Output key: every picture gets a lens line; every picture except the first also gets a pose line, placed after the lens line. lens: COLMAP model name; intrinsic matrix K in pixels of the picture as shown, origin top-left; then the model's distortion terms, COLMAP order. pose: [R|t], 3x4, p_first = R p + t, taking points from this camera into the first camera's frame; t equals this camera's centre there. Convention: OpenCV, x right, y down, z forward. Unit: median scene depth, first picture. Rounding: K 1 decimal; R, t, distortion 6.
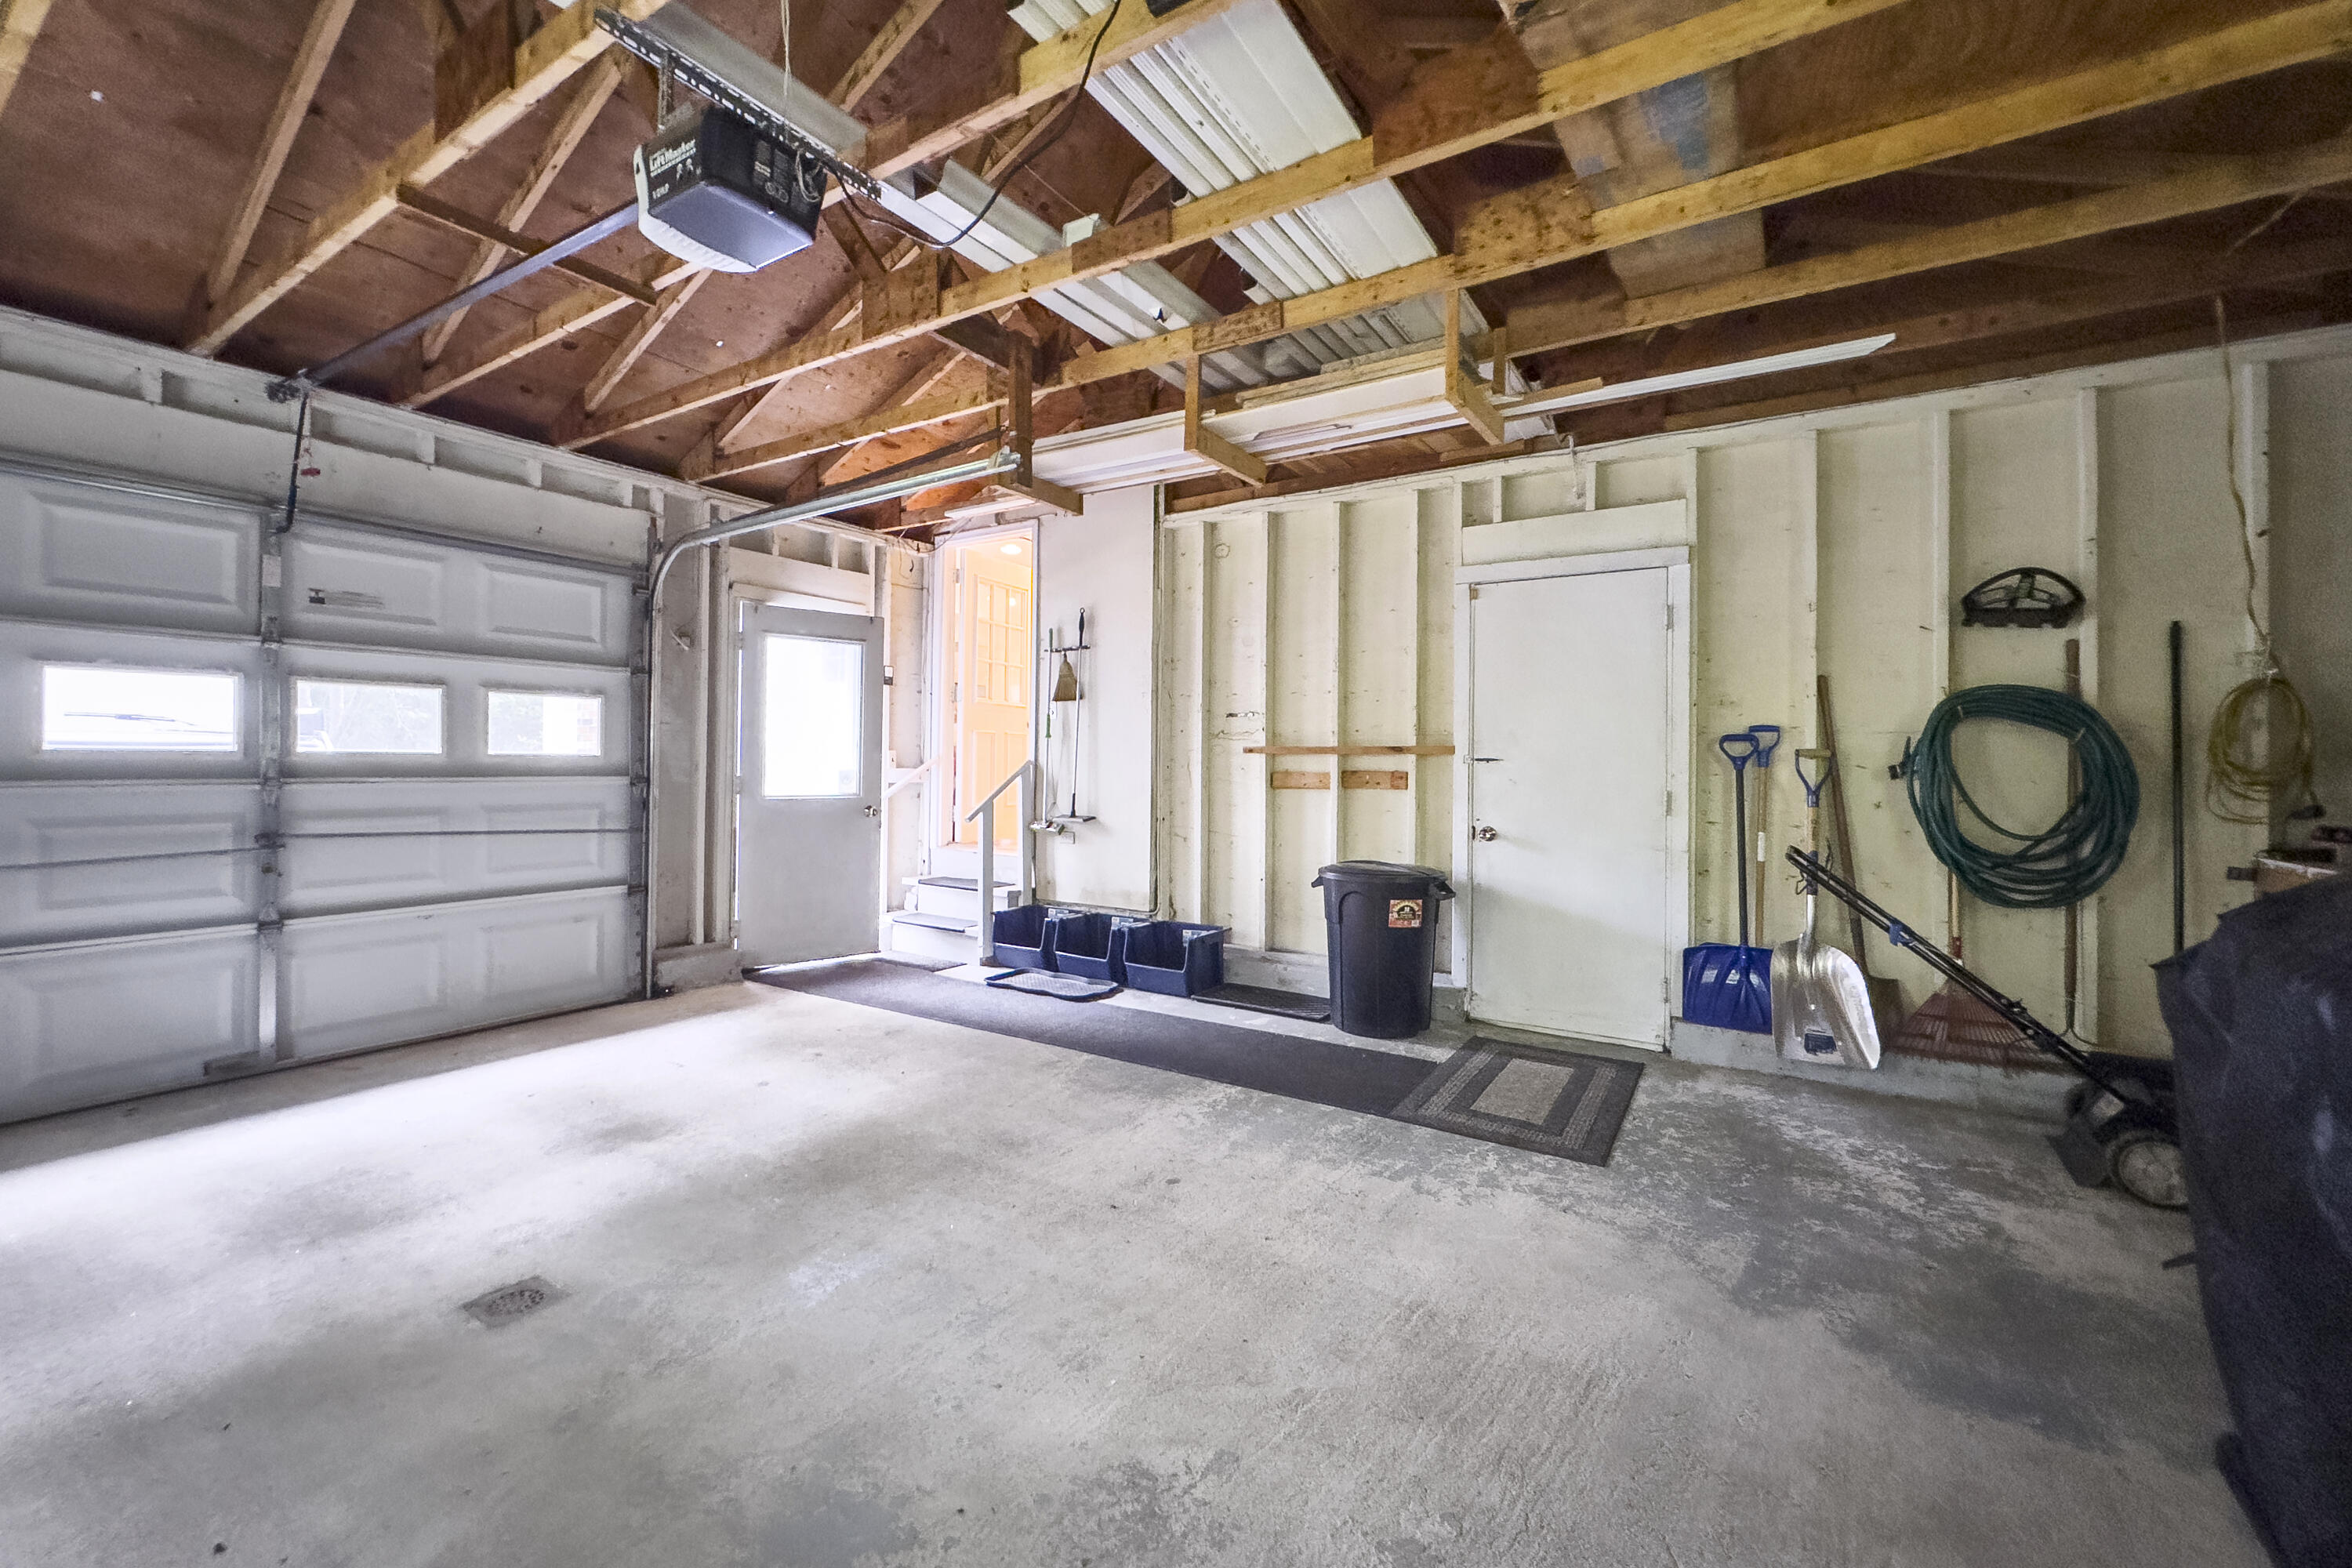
lens RADIAL K [[944.9, 0, 1175.0], [0, 944.9, 762.7], [0, 0, 1]] dist [0.000068, 0.000157]
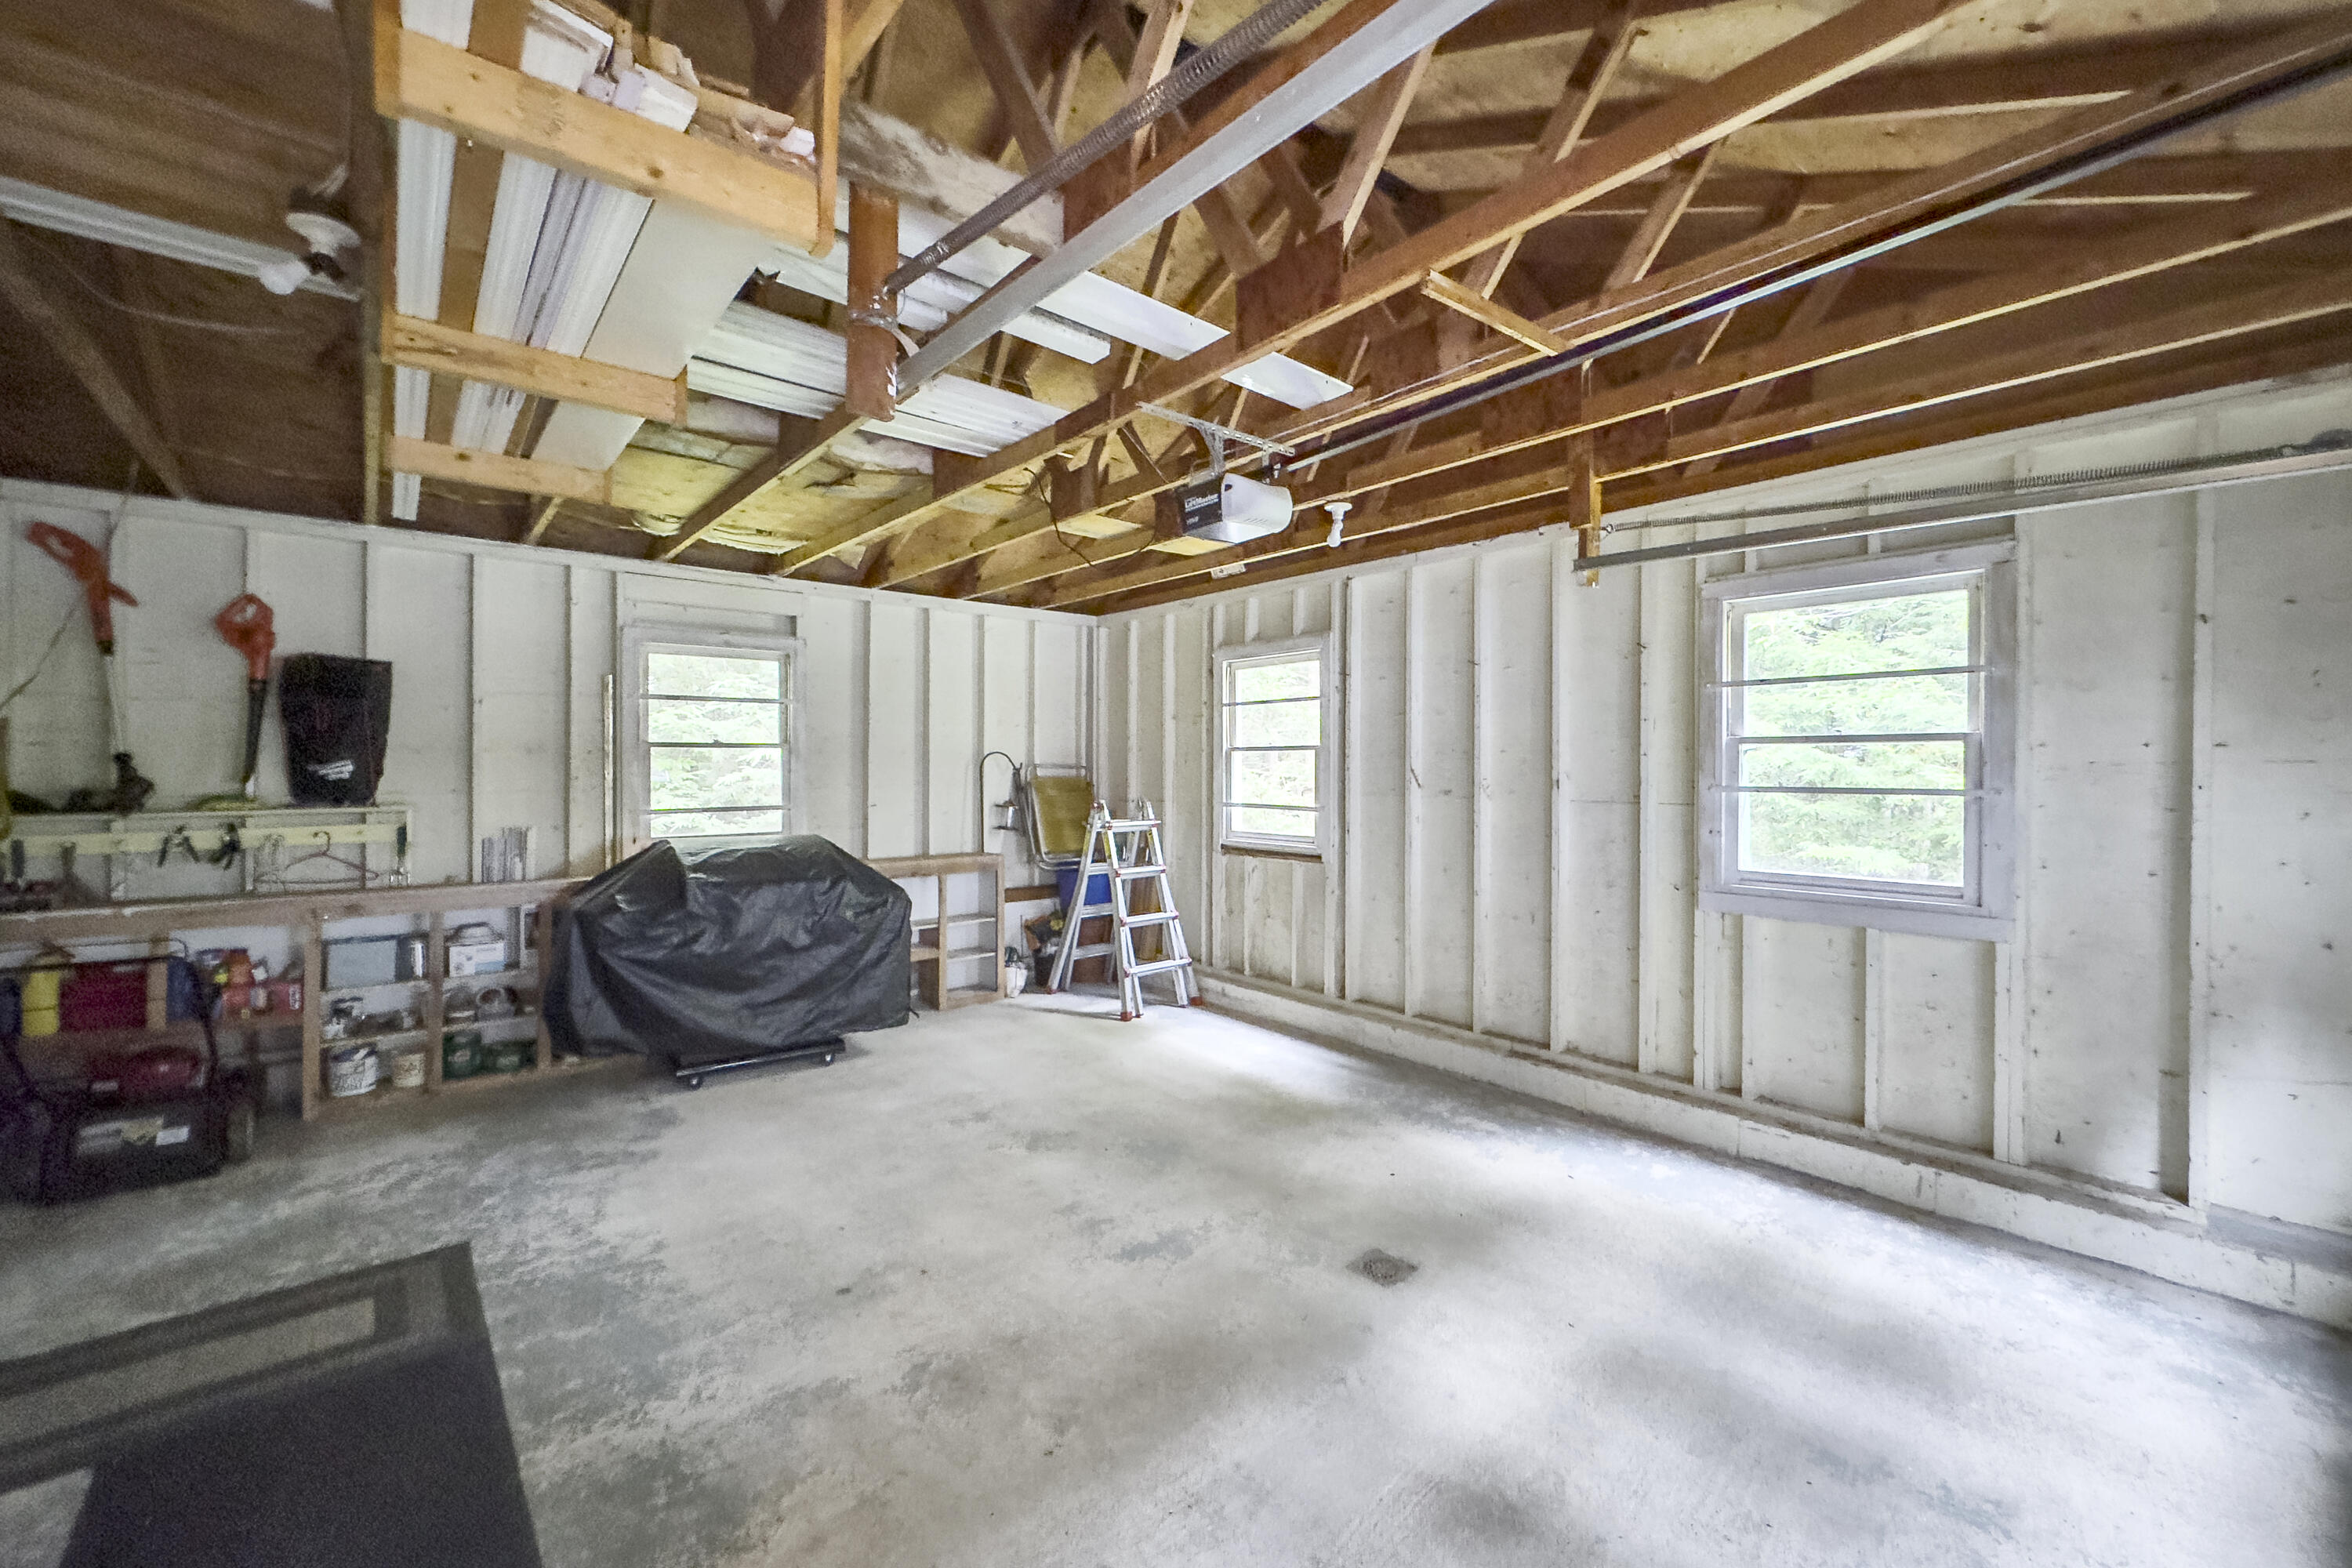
lens RADIAL K [[944.9, 0, 1175.0], [0, 944.9, 762.7], [0, 0, 1]] dist [0.000068, 0.000157]
pose [[-0.955032, -0.014270, 0.296160, -0.476612], [-0.015042, 0.999887, -0.000329, -0.090883], [-0.296122, -0.004769, -0.955138, 1.416455]]
